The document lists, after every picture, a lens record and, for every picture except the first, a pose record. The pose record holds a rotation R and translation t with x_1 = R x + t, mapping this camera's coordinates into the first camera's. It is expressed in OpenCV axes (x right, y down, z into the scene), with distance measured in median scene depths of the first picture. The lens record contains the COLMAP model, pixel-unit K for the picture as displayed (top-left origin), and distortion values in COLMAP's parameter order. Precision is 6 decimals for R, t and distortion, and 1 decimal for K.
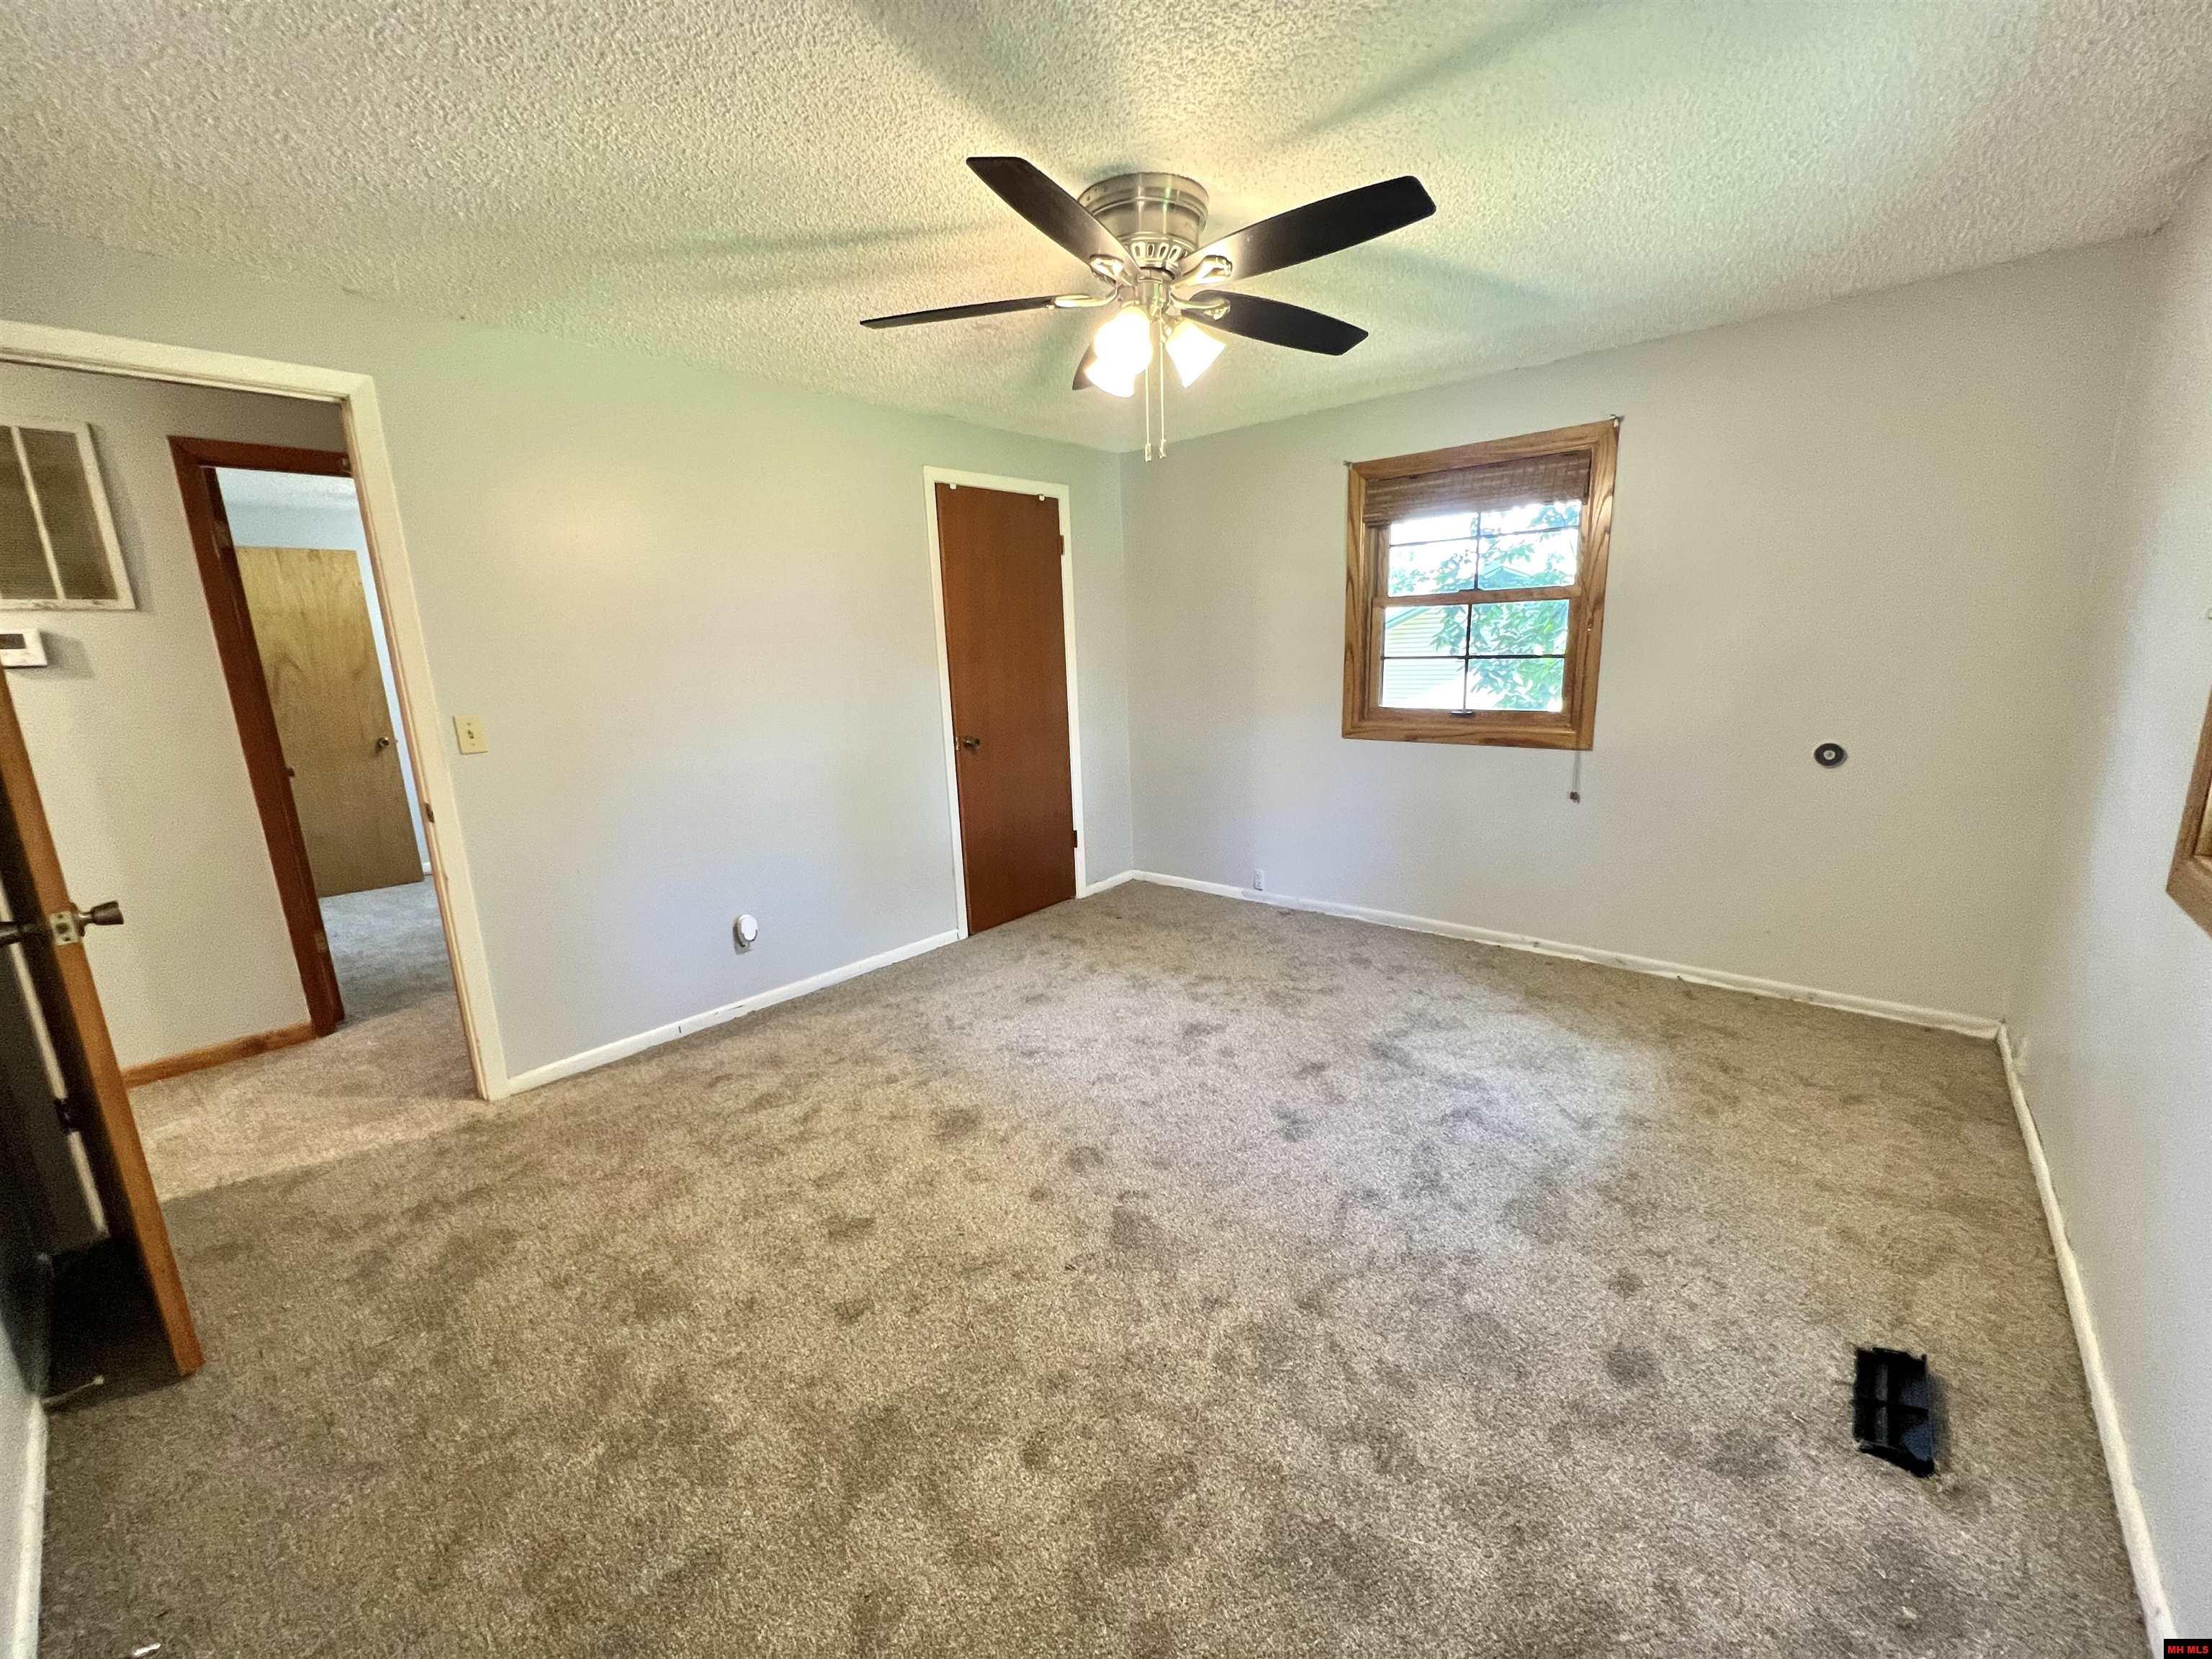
lens RADIAL K [[883.5, 0, 1106.0], [0, 883.5, 829.5], [0, 0, 1]] dist [0.001077, -0.000161]
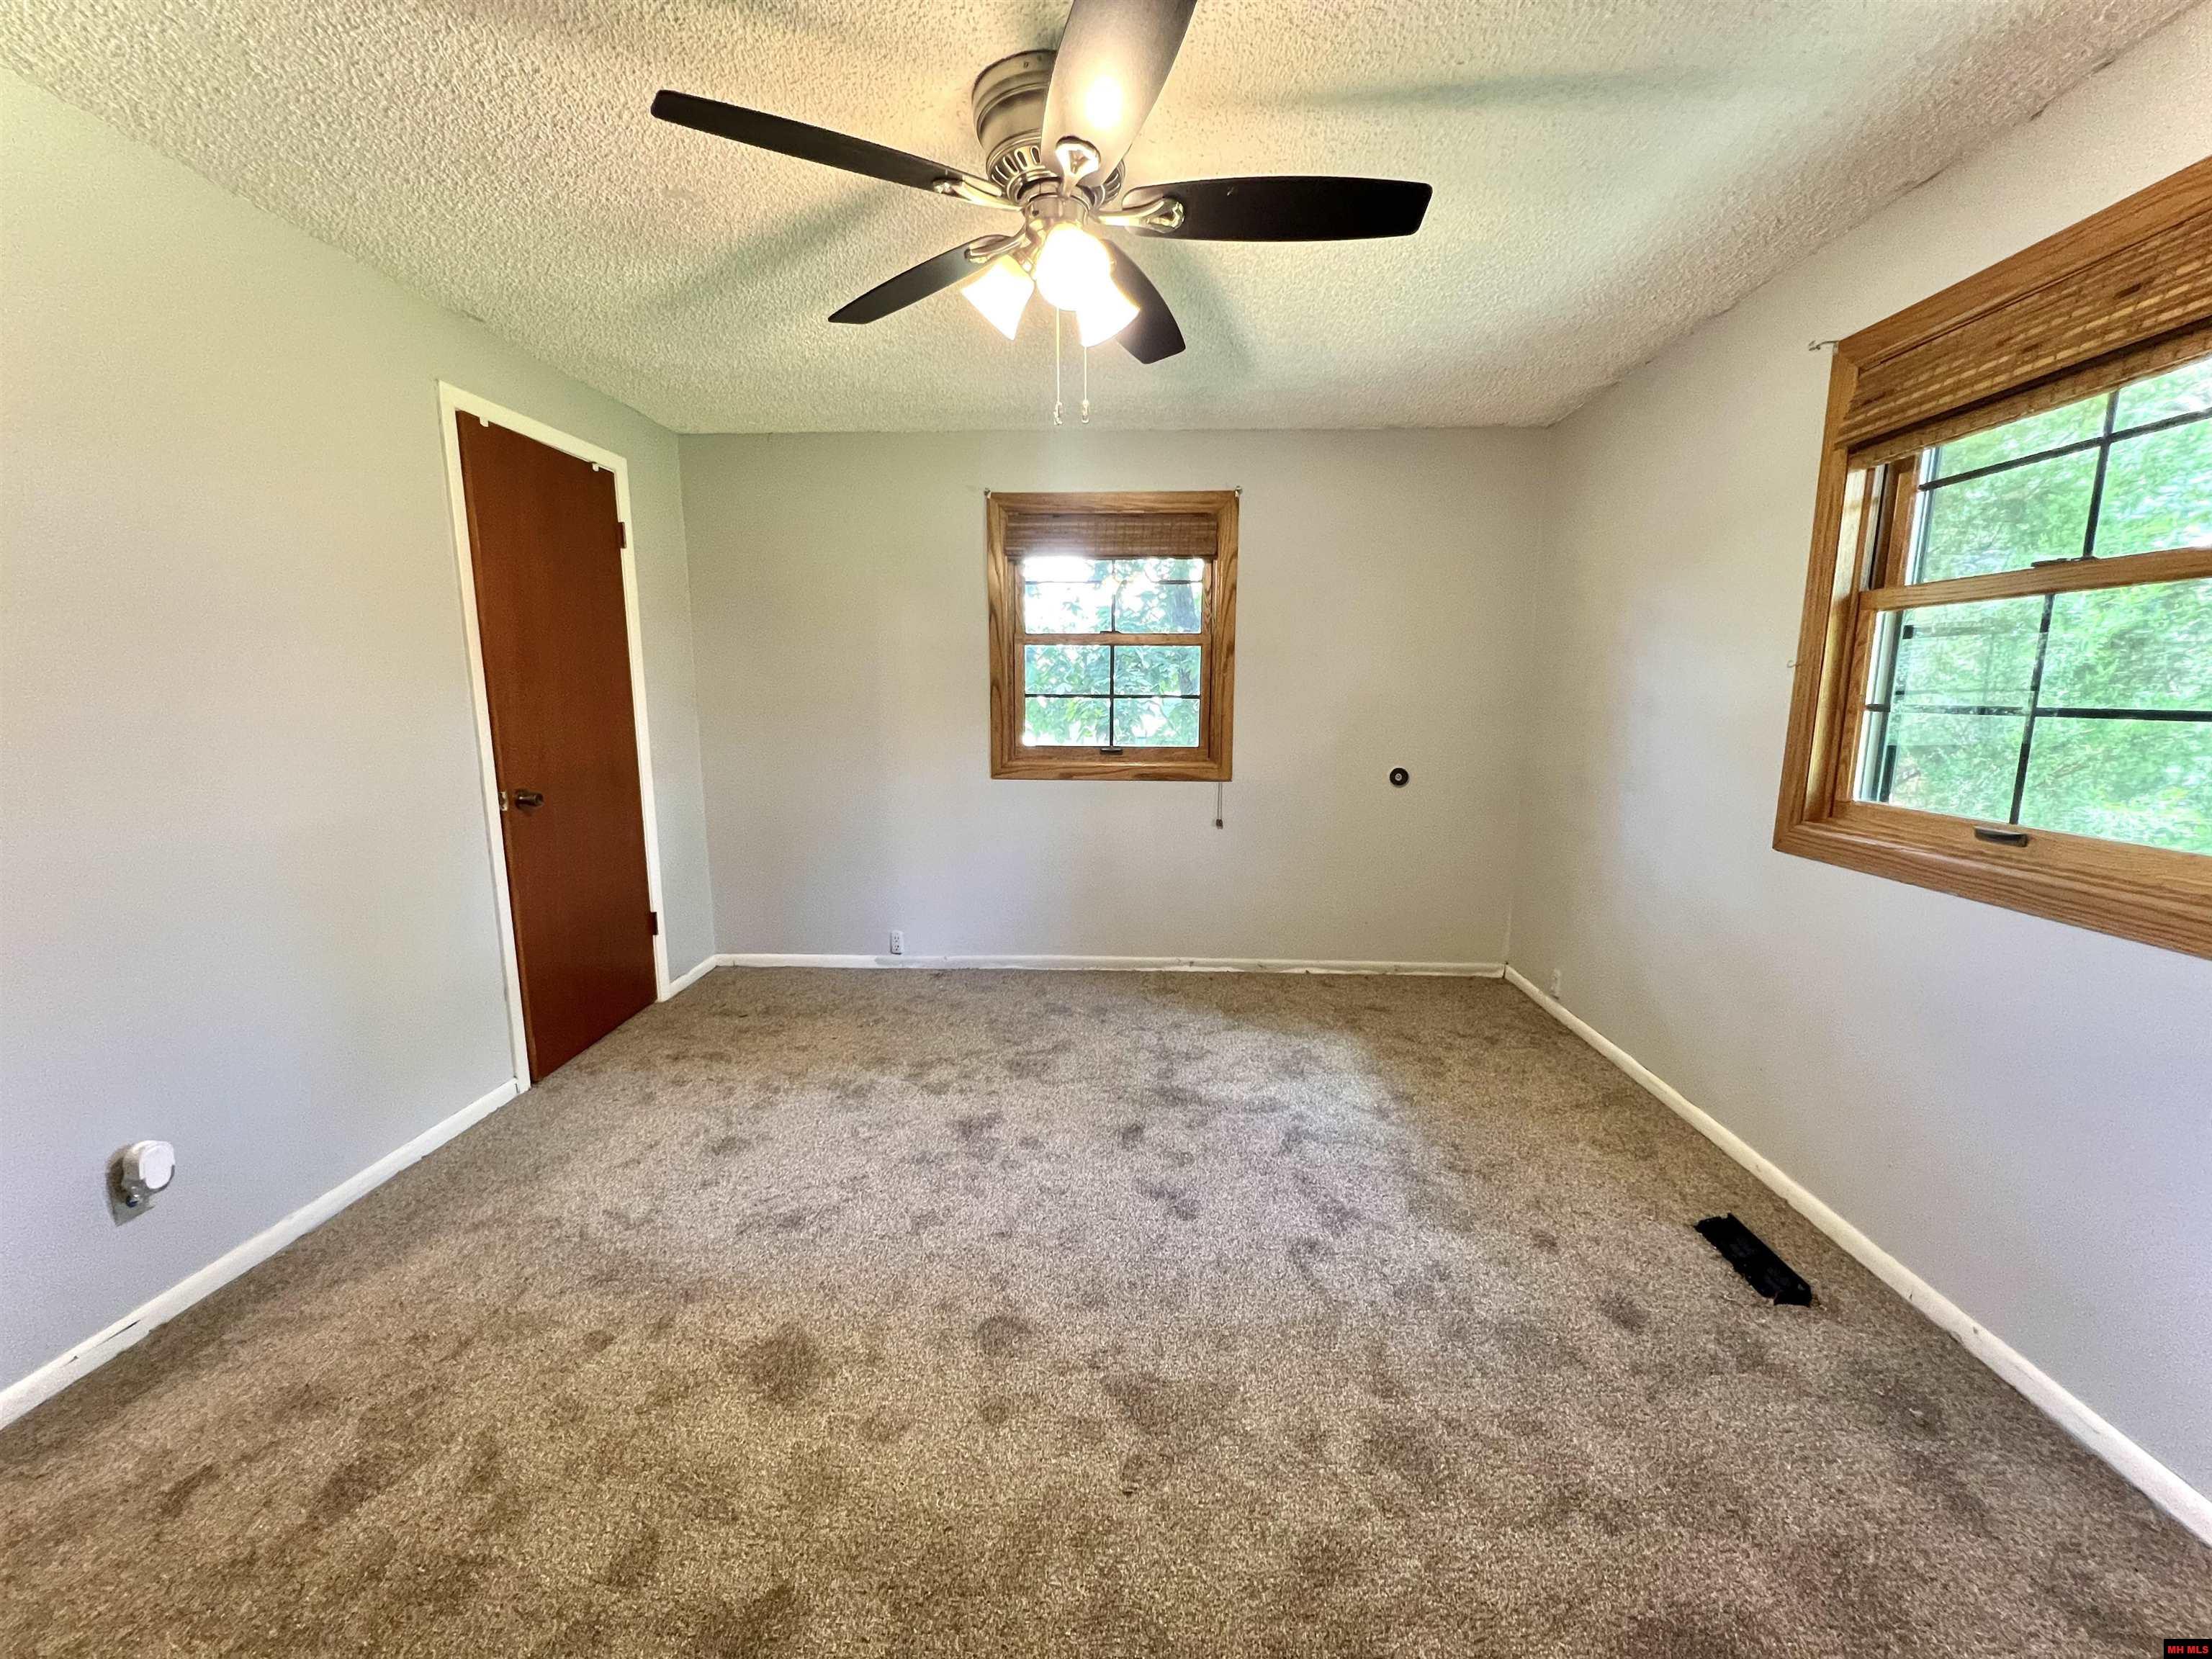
lens RADIAL K [[883.5, 0, 1106.0], [0, 883.5, 829.5], [0, 0, 1]] dist [0.001077, -0.000161]
pose [[0.783035, -0.061841, 0.618895, -0.270473], [0.099476, 0.994688, -0.026468, -0.014961], [-0.613971, 0.082290, 0.785028, 0.229046]]
